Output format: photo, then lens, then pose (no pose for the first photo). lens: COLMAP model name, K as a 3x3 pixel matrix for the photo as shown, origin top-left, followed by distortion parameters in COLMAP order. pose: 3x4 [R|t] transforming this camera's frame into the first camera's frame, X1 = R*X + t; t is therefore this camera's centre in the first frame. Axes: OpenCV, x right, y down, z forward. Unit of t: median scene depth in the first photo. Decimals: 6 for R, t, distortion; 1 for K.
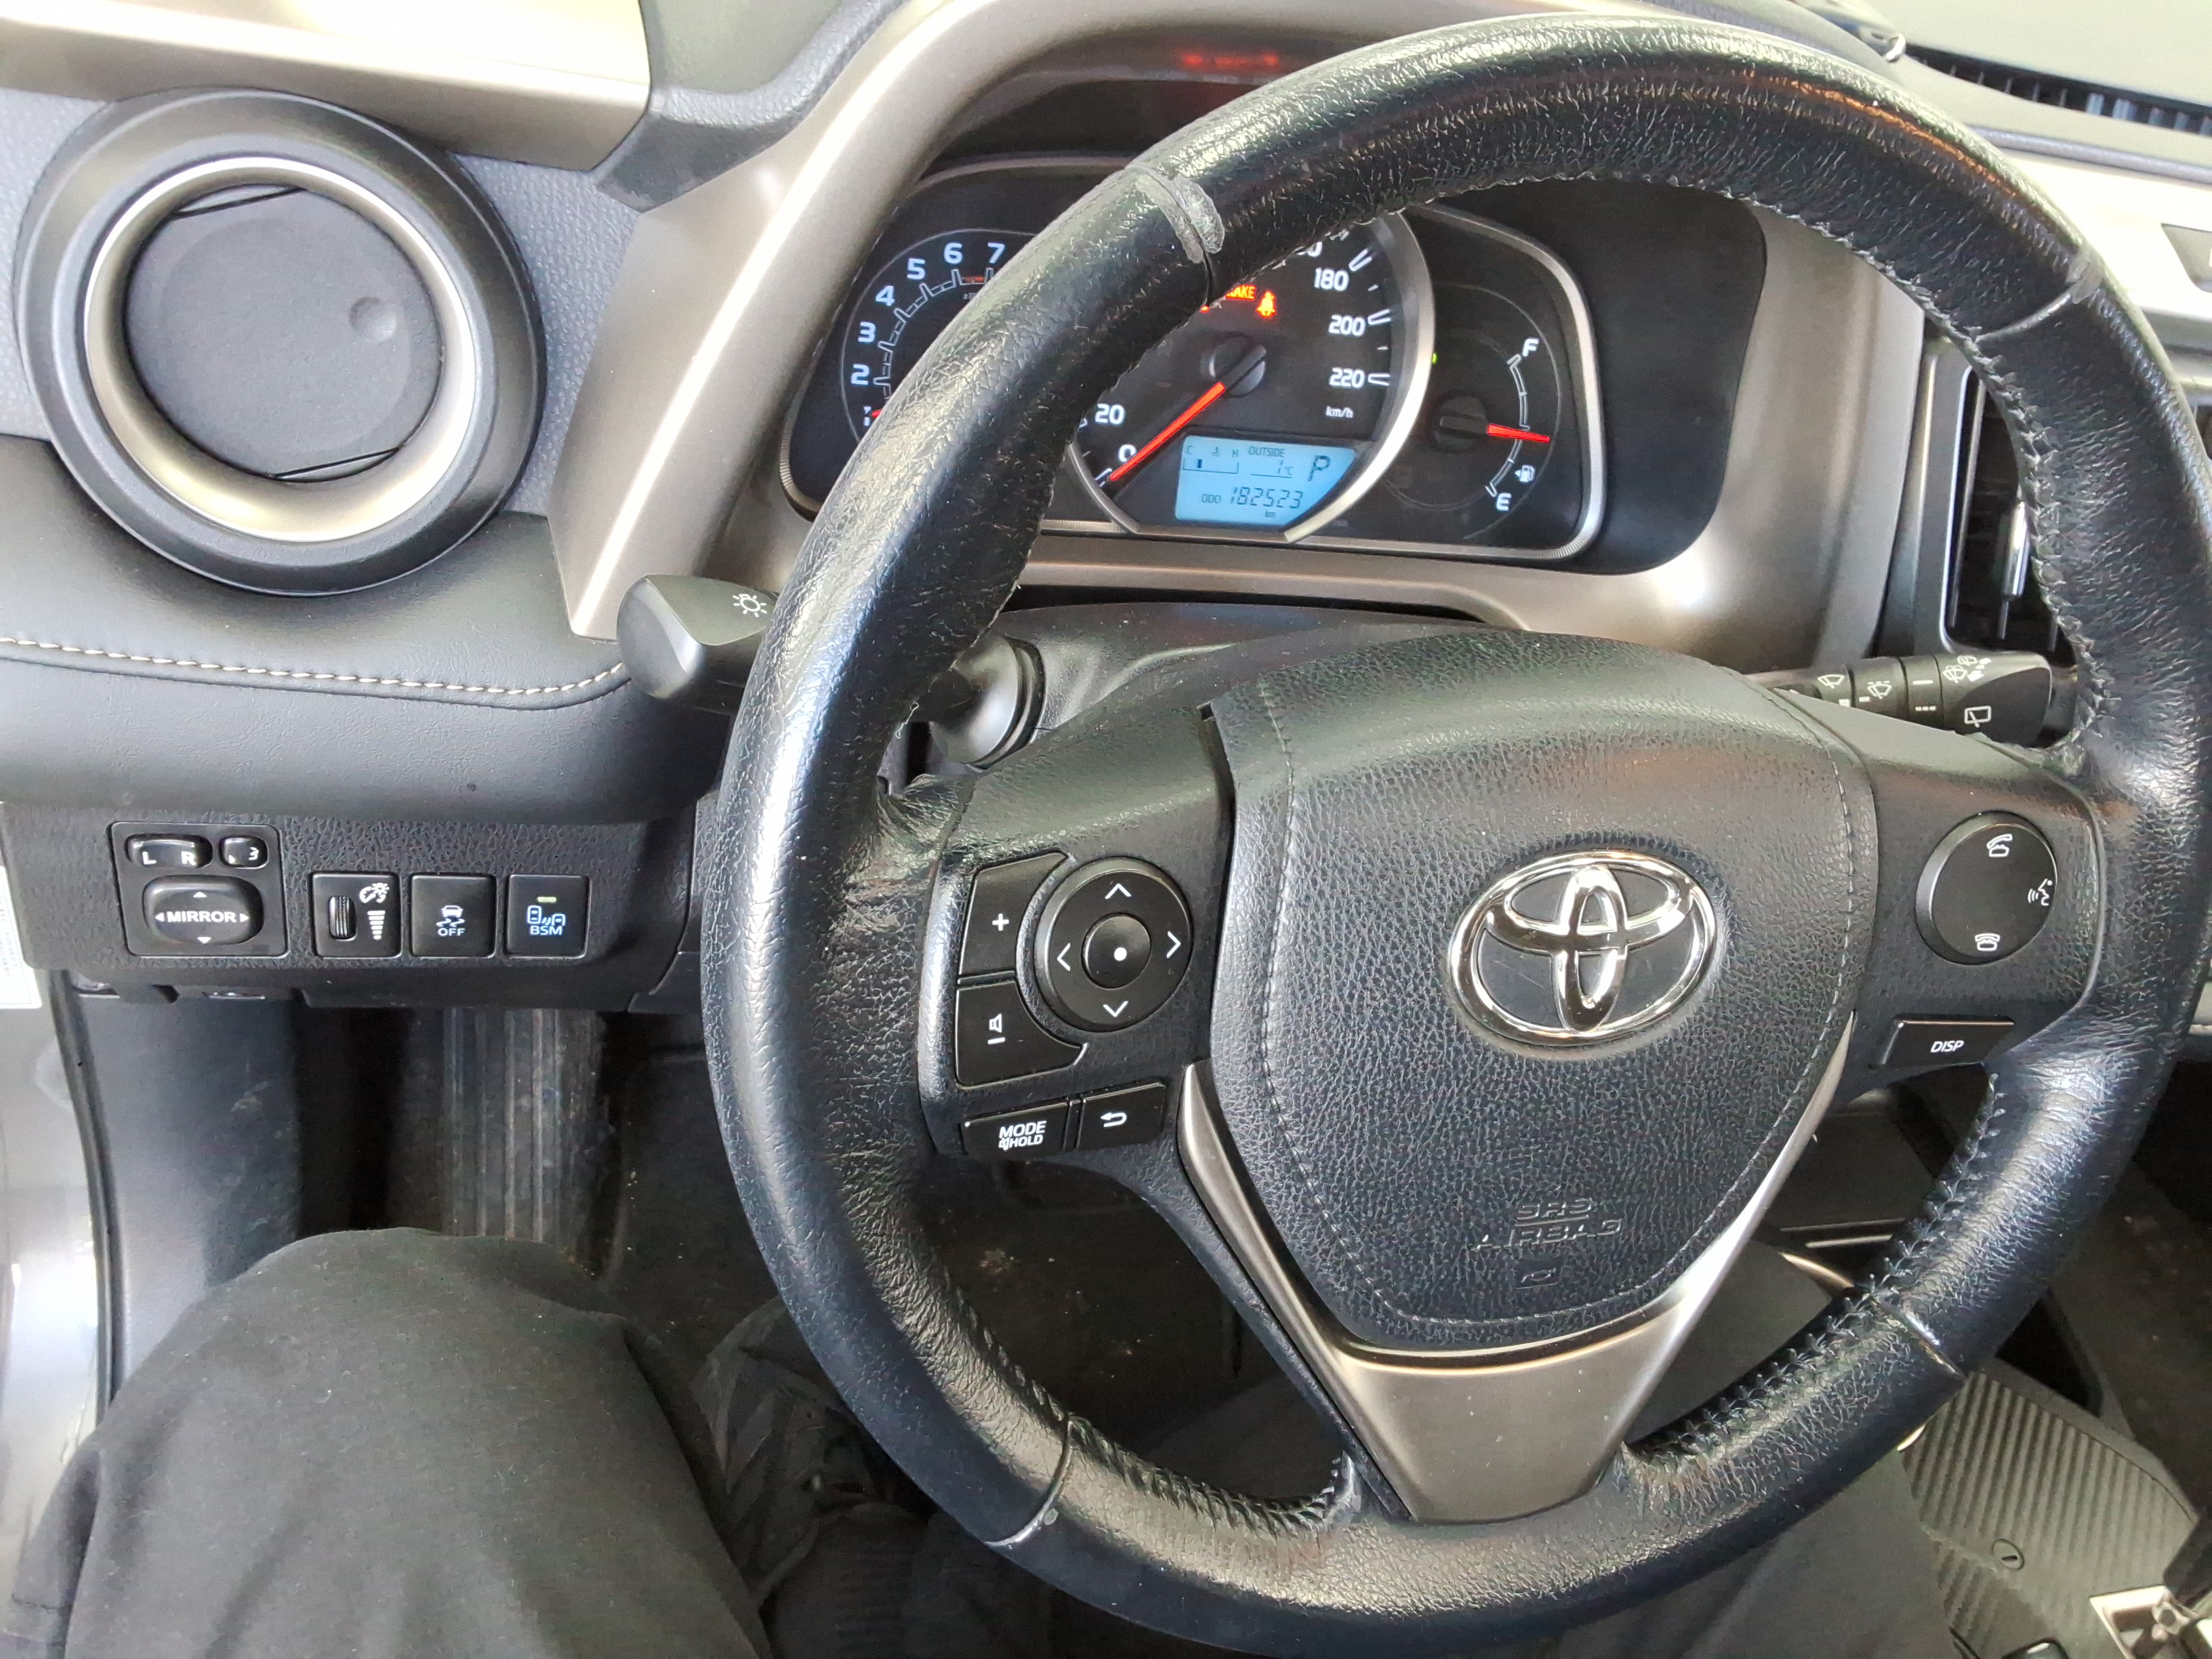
lens RADIAL K [[1752.8, 0, 1098.5], [0, 1752.8, 857.5], [0, 0, 1]] dist [0.117410, -0.197521]
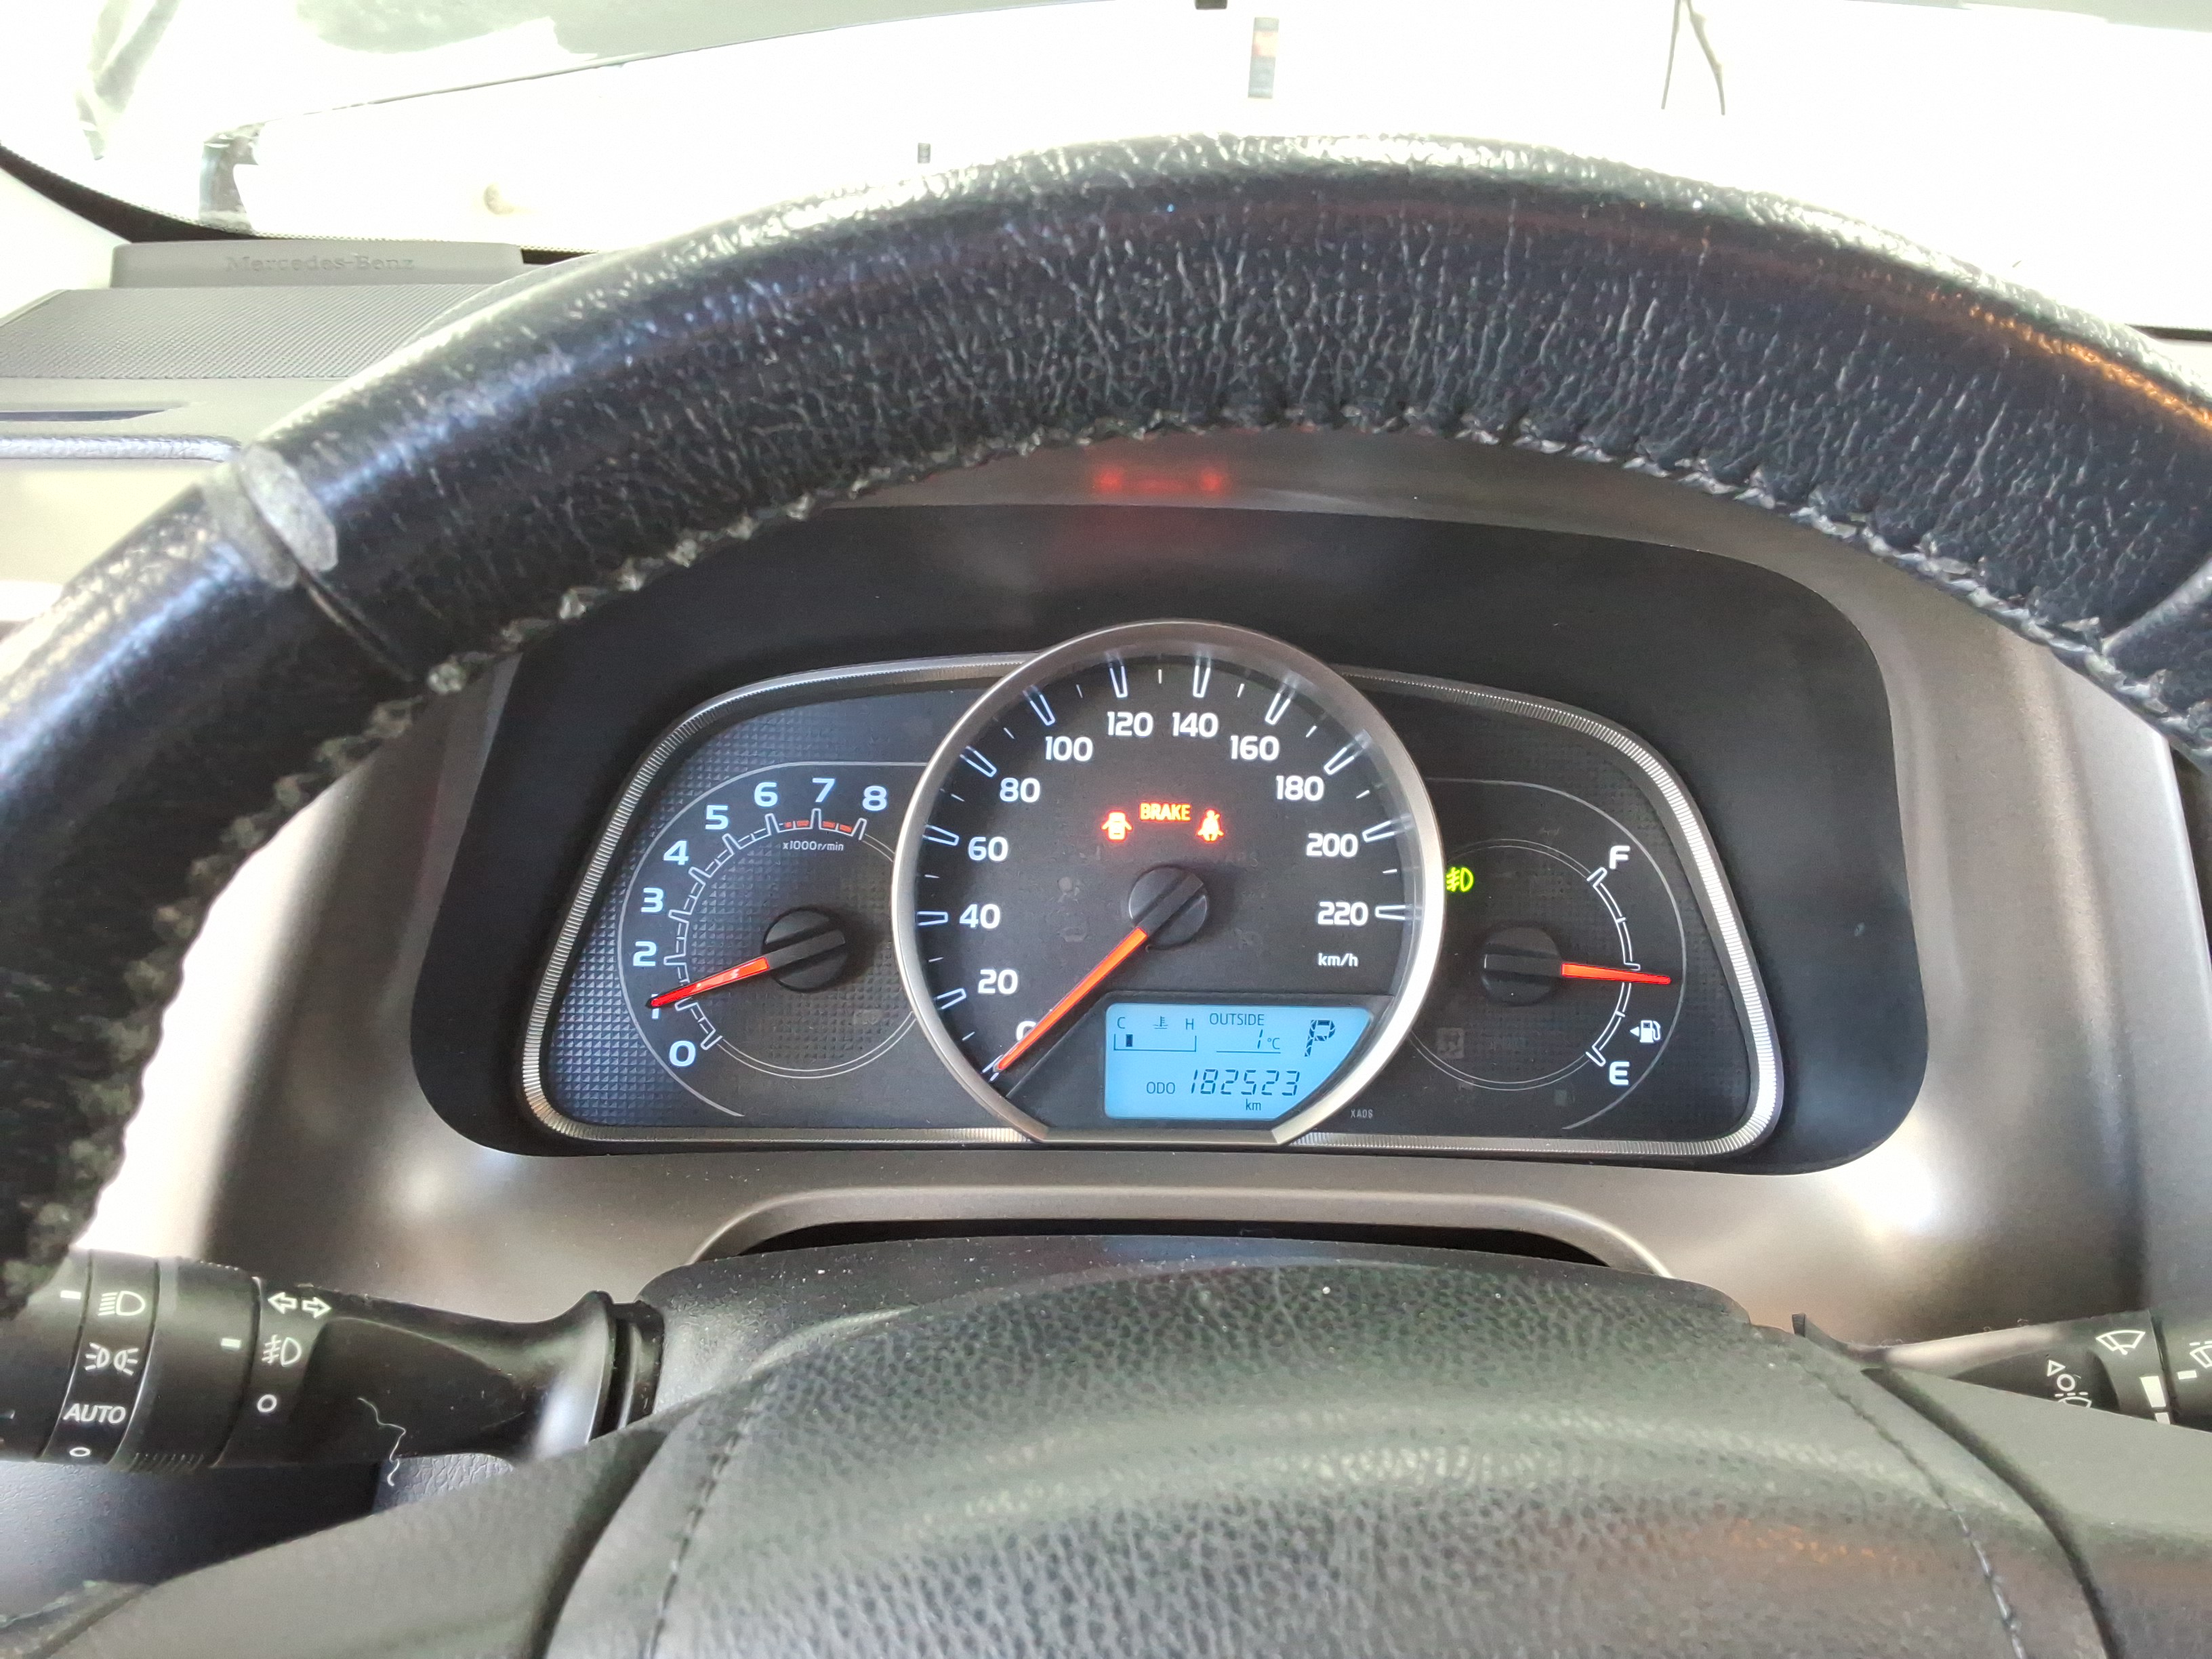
lens RADIAL K [[1752.8, 0, 1098.5], [0, 1752.8, 857.5], [0, 0, 1]] dist [0.117410, -0.197521]
pose [[0.966352, -0.093012, -0.239819, 0.222560], [0.000812, 0.933432, -0.358754, -0.037261], [0.257223, 0.346488, 0.902099, 0.329981]]
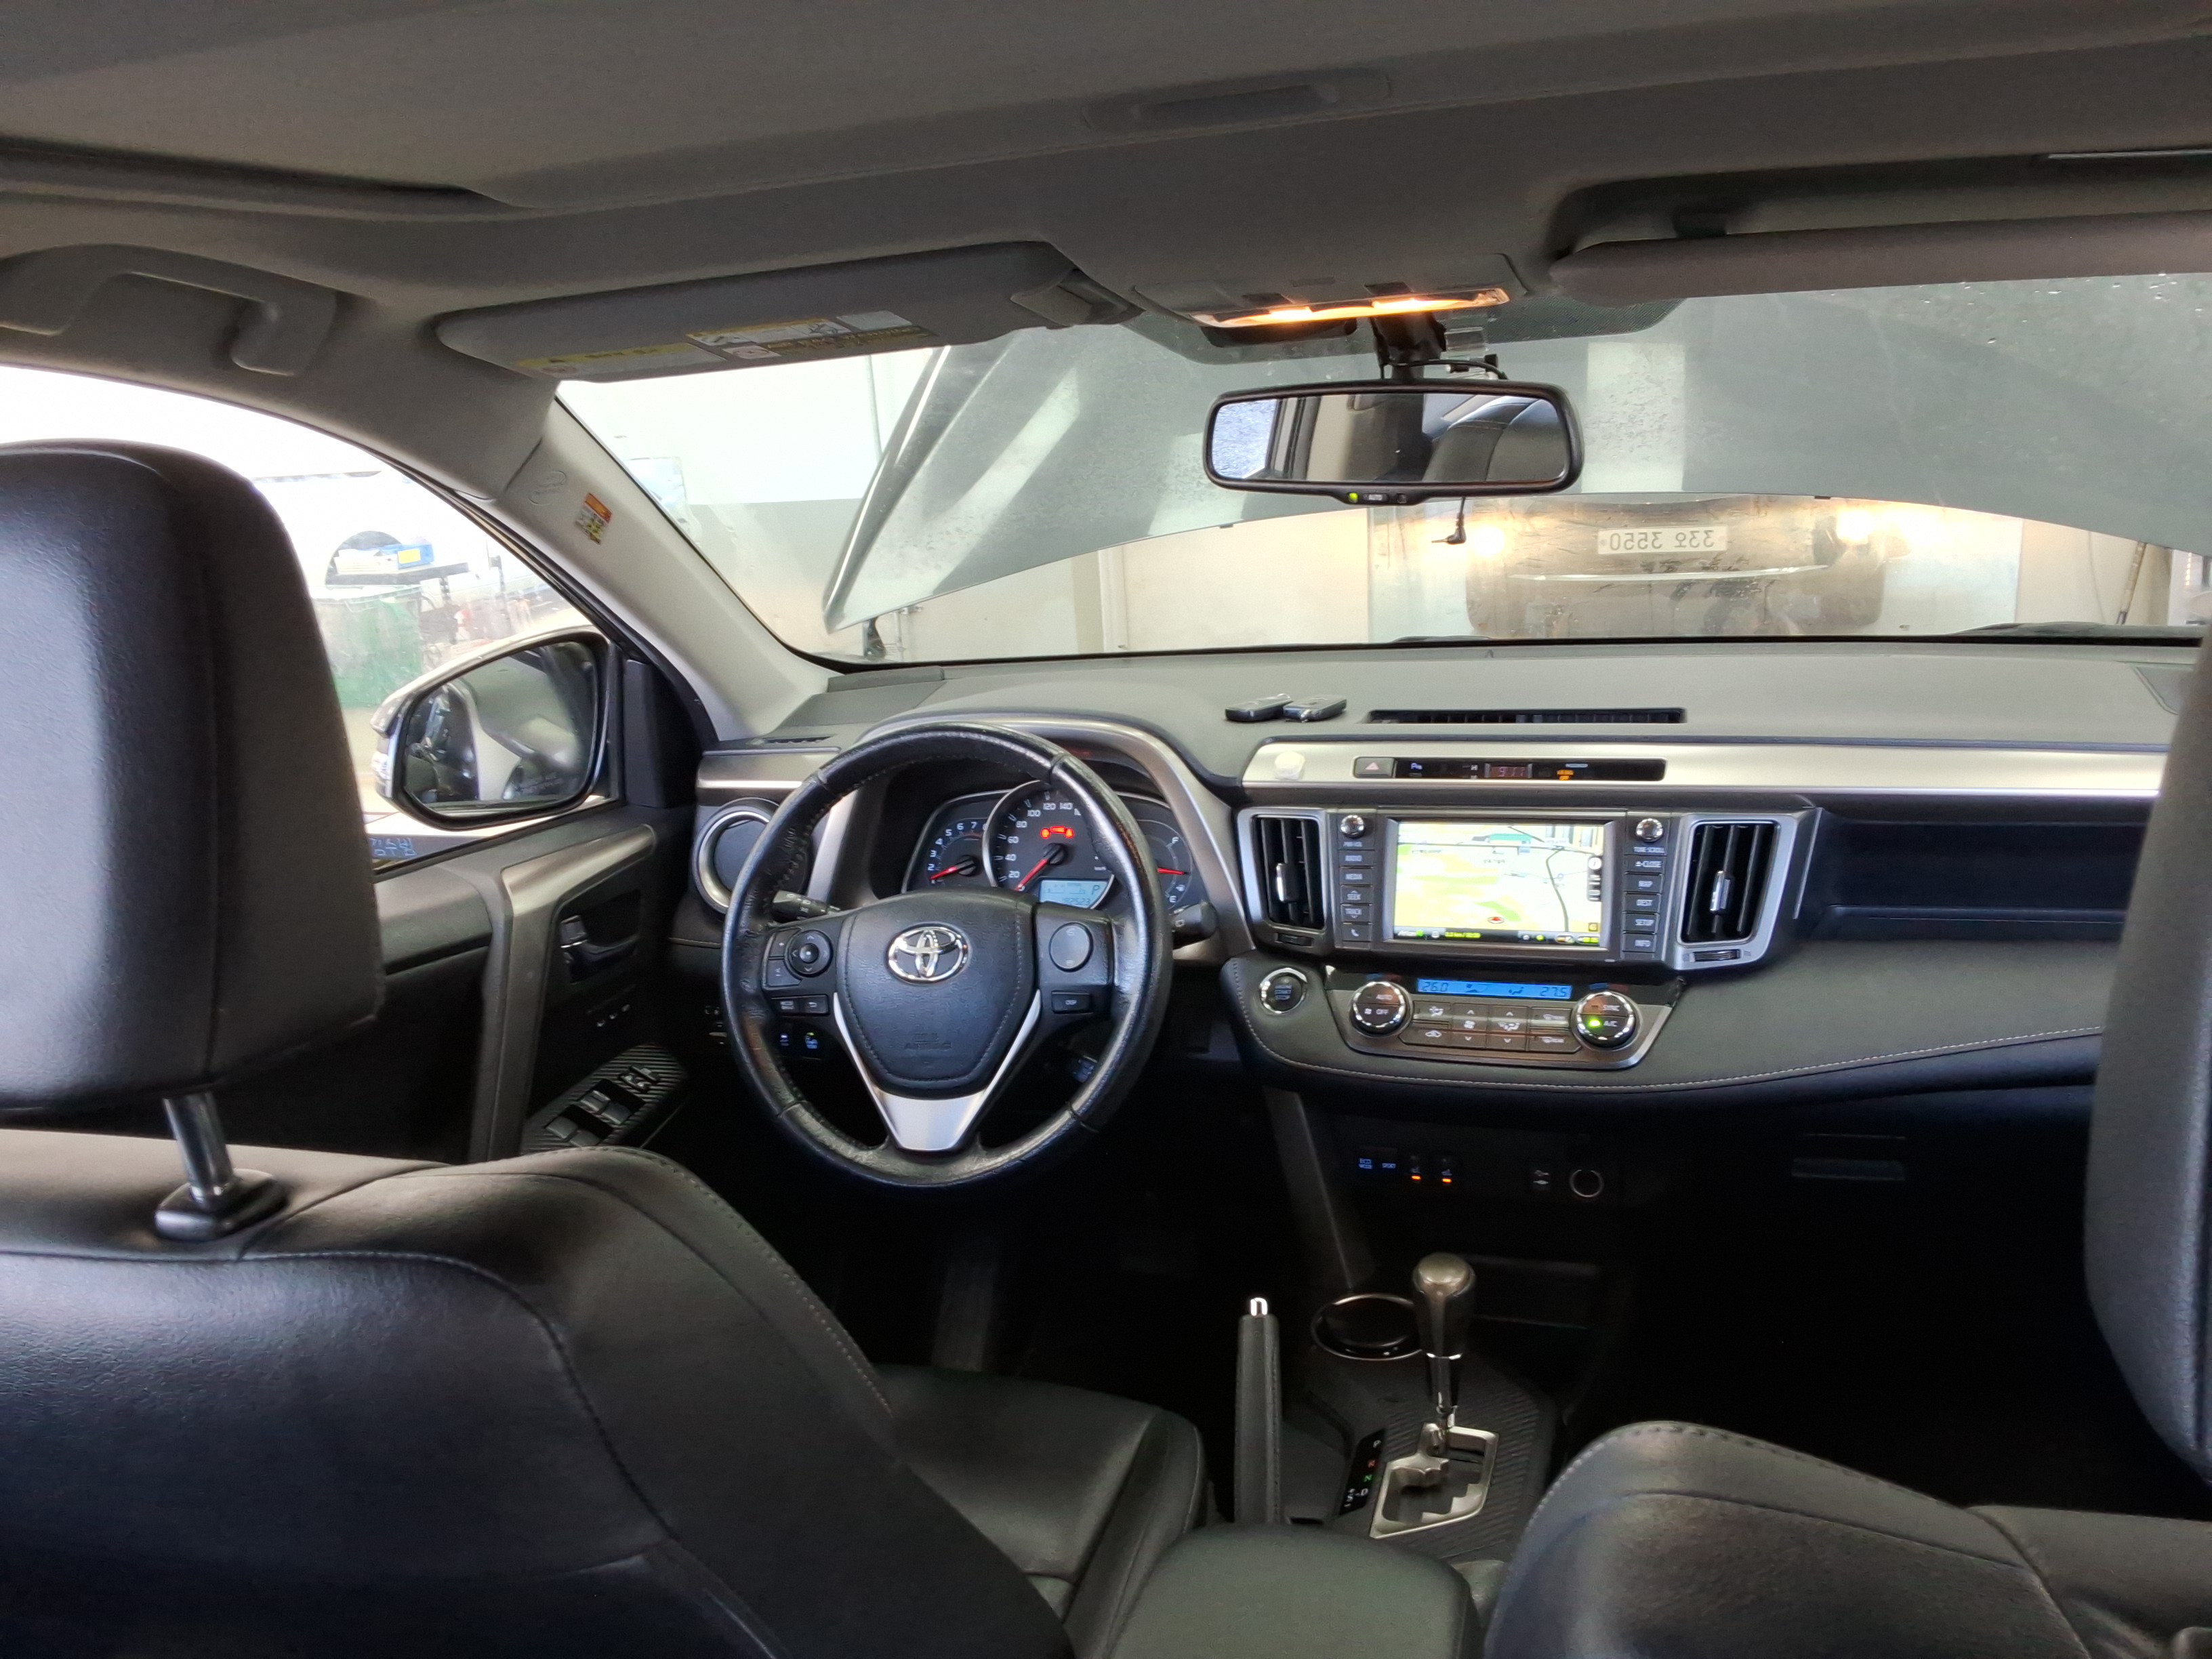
lens RADIAL K [[1752.8, 0, 1098.5], [0, 1752.8, 857.5], [0, 0, 1]] dist [0.117410, -0.197521]
pose [[0.799673, -0.122372, -0.587834, 1.714914], [-0.153313, 0.904946, -0.396949, 0.790033], [0.580533, 0.407551, 0.704899, -0.870867]]
